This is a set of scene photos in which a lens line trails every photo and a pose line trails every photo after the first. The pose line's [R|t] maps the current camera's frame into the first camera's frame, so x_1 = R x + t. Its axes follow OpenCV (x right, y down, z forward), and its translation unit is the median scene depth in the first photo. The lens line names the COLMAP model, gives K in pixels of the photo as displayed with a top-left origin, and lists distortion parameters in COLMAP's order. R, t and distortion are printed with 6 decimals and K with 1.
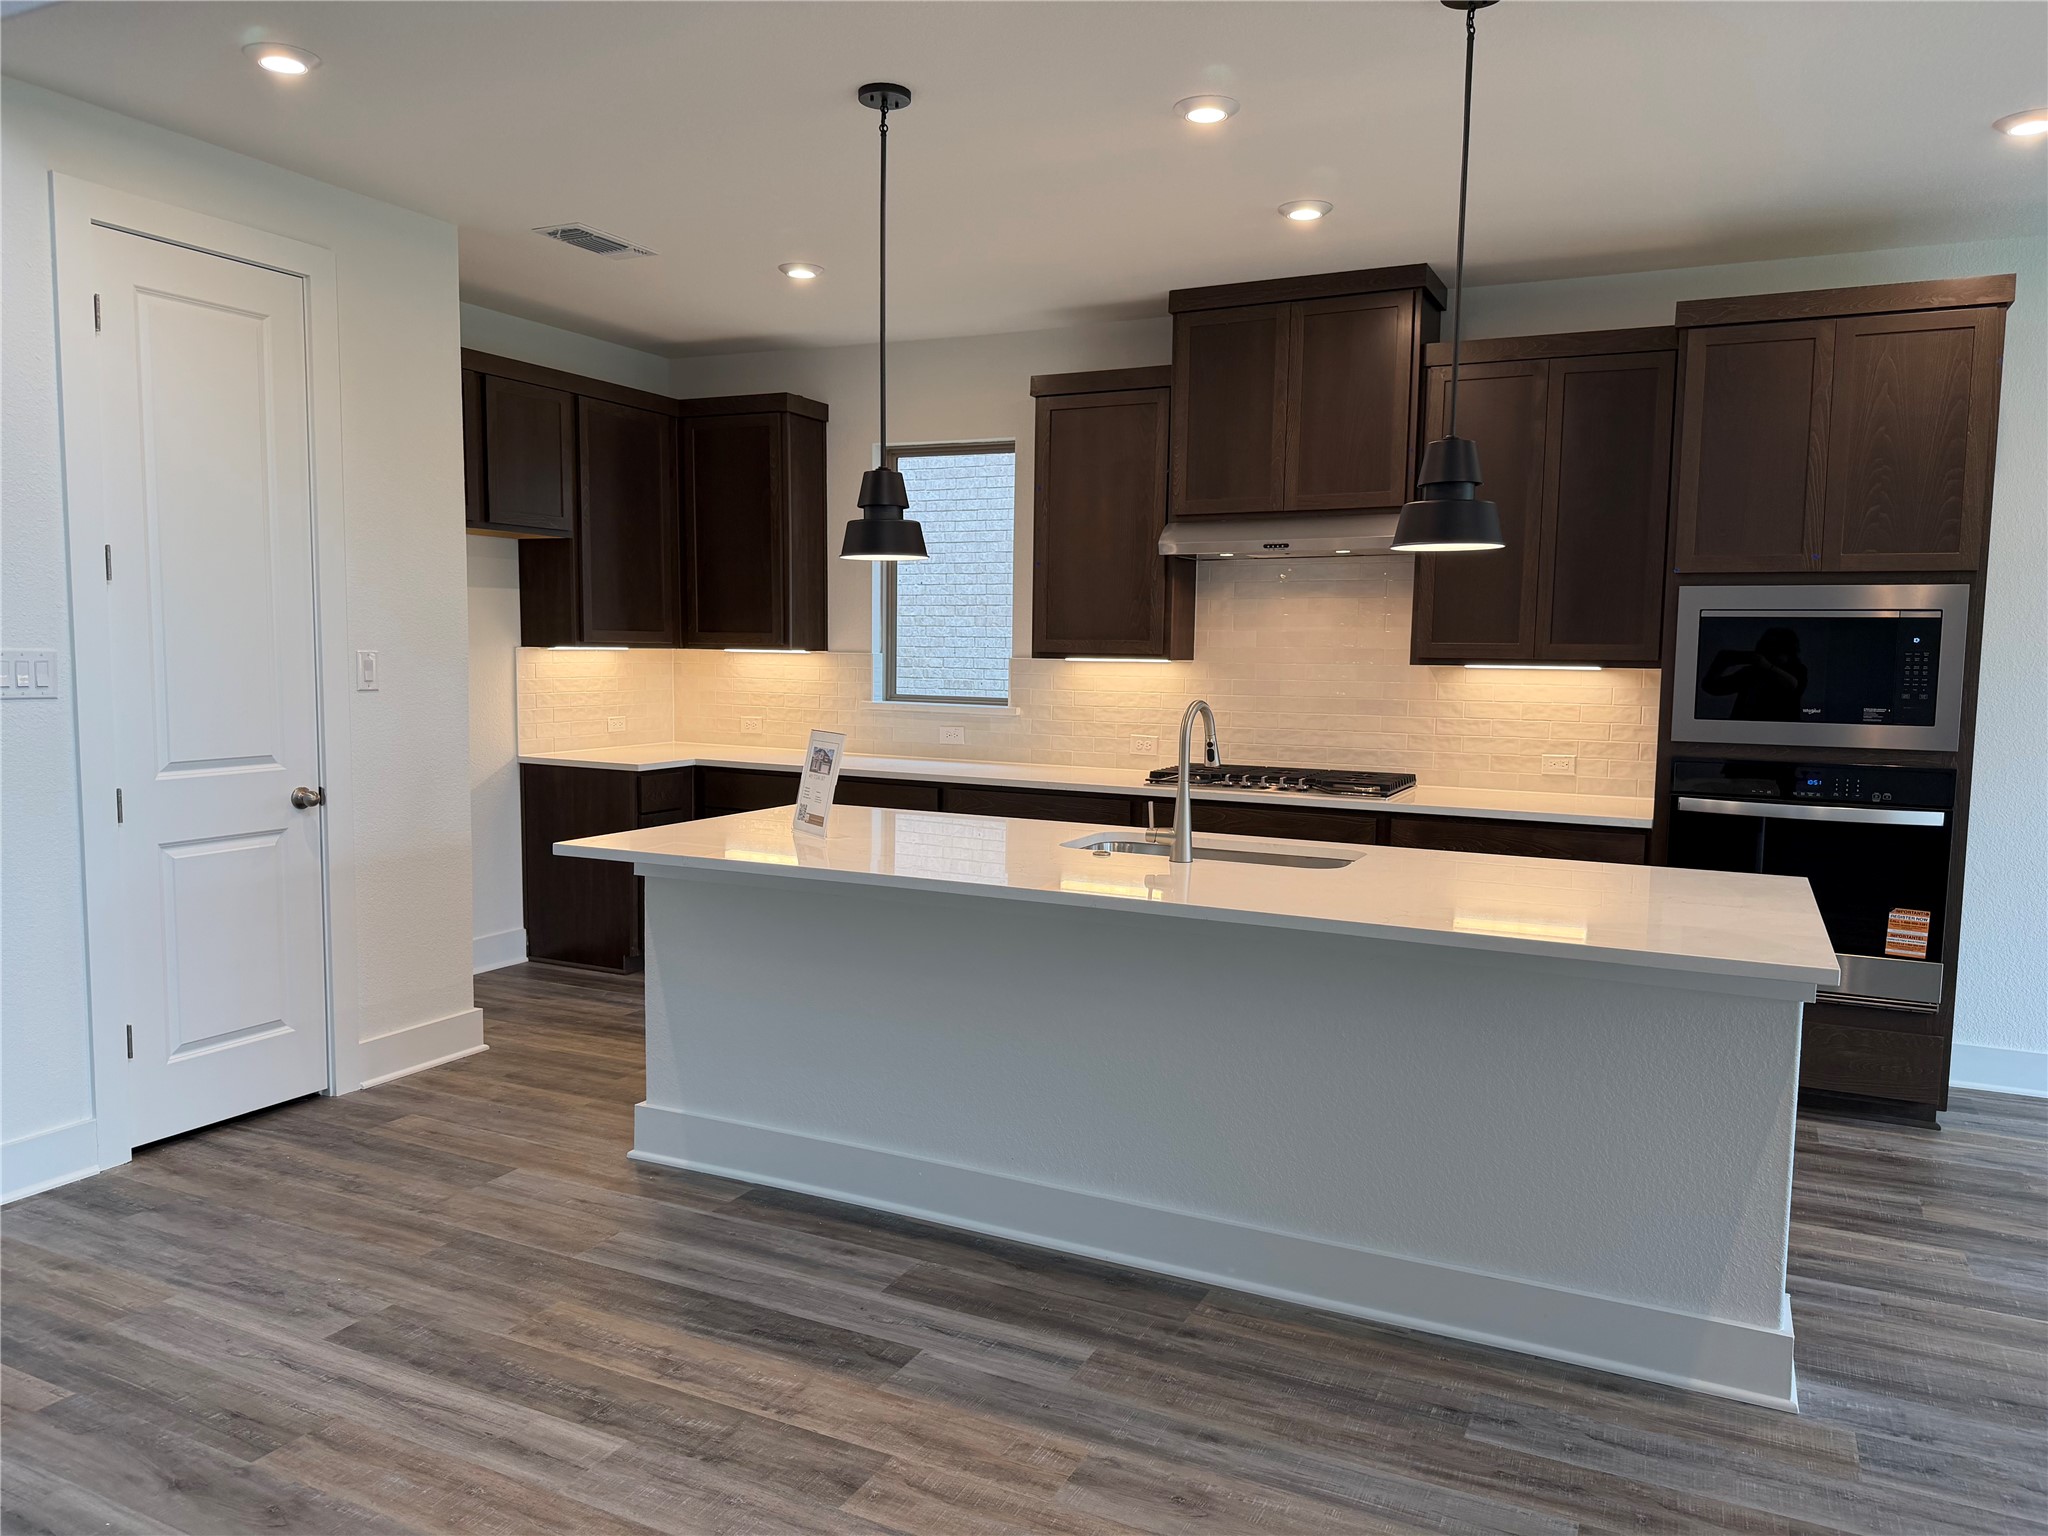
lens RADIAL K [[1460.7, 0, 1018.9], [0, 1460.7, 777.4], [0, 0, 1]] dist [0.000927, 0.002397]
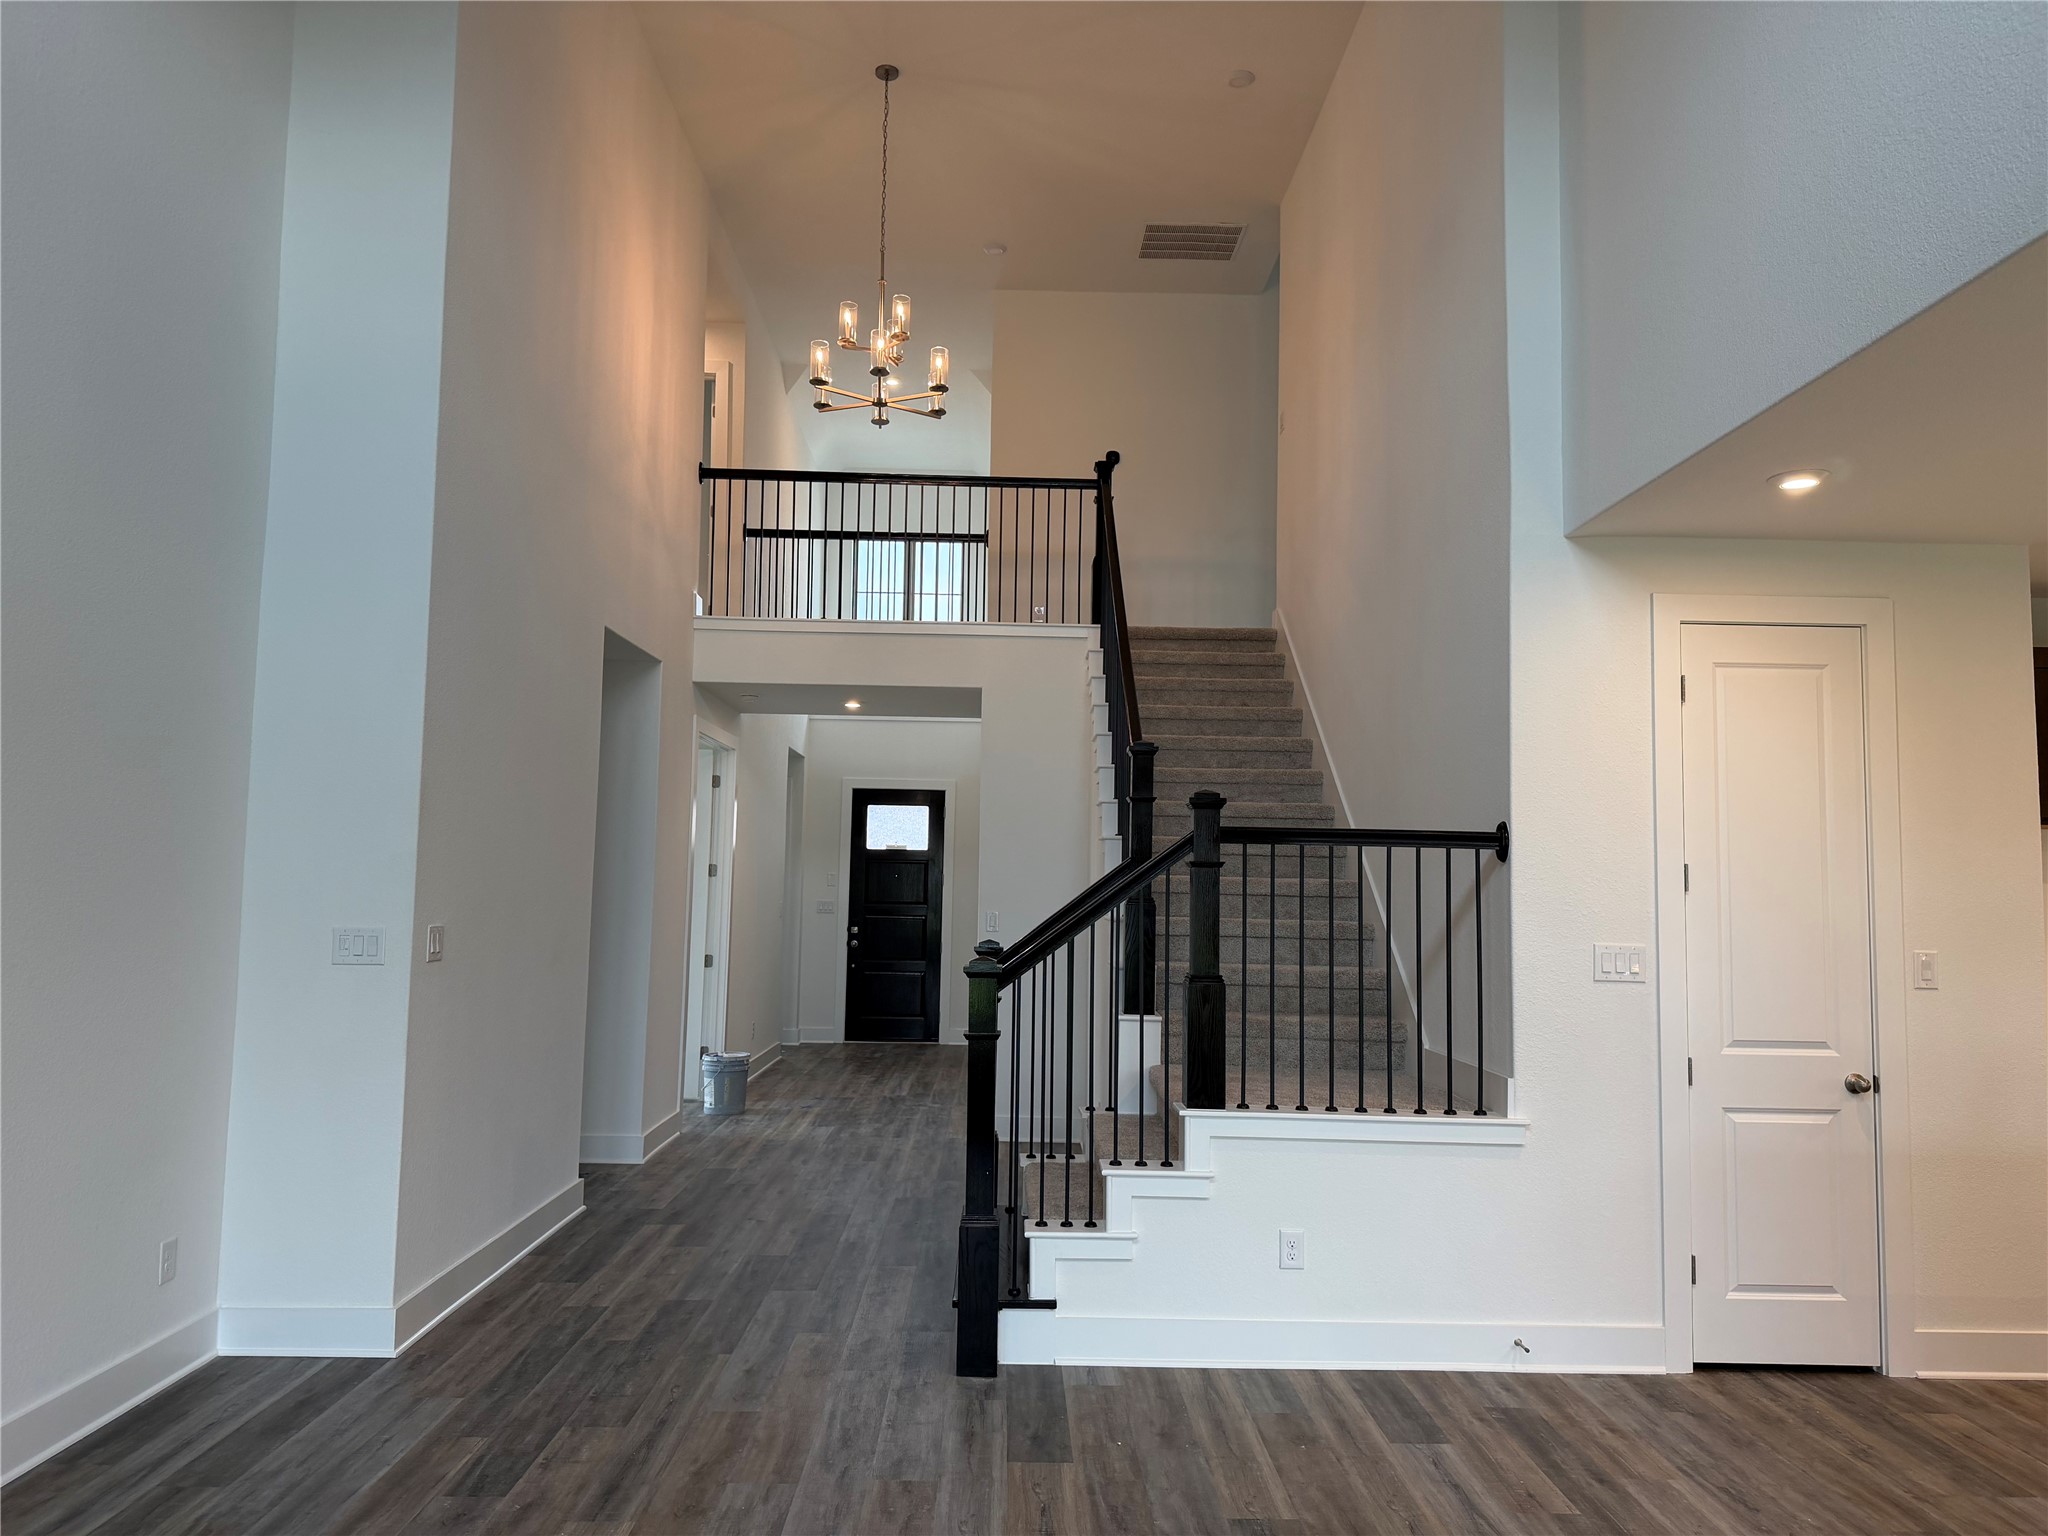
lens RADIAL K [[1460.7, 0, 1024.9], [0, 1460.7, 771.0], [0, 0, 1]] dist [0.000927, 0.002397]
pose [[0.456709, -0.078807, -0.886119, 0.251834], [-0.097509, 0.985633, -0.137914, -0.005892], [0.884256, 0.149391, 0.442463, -0.091497]]
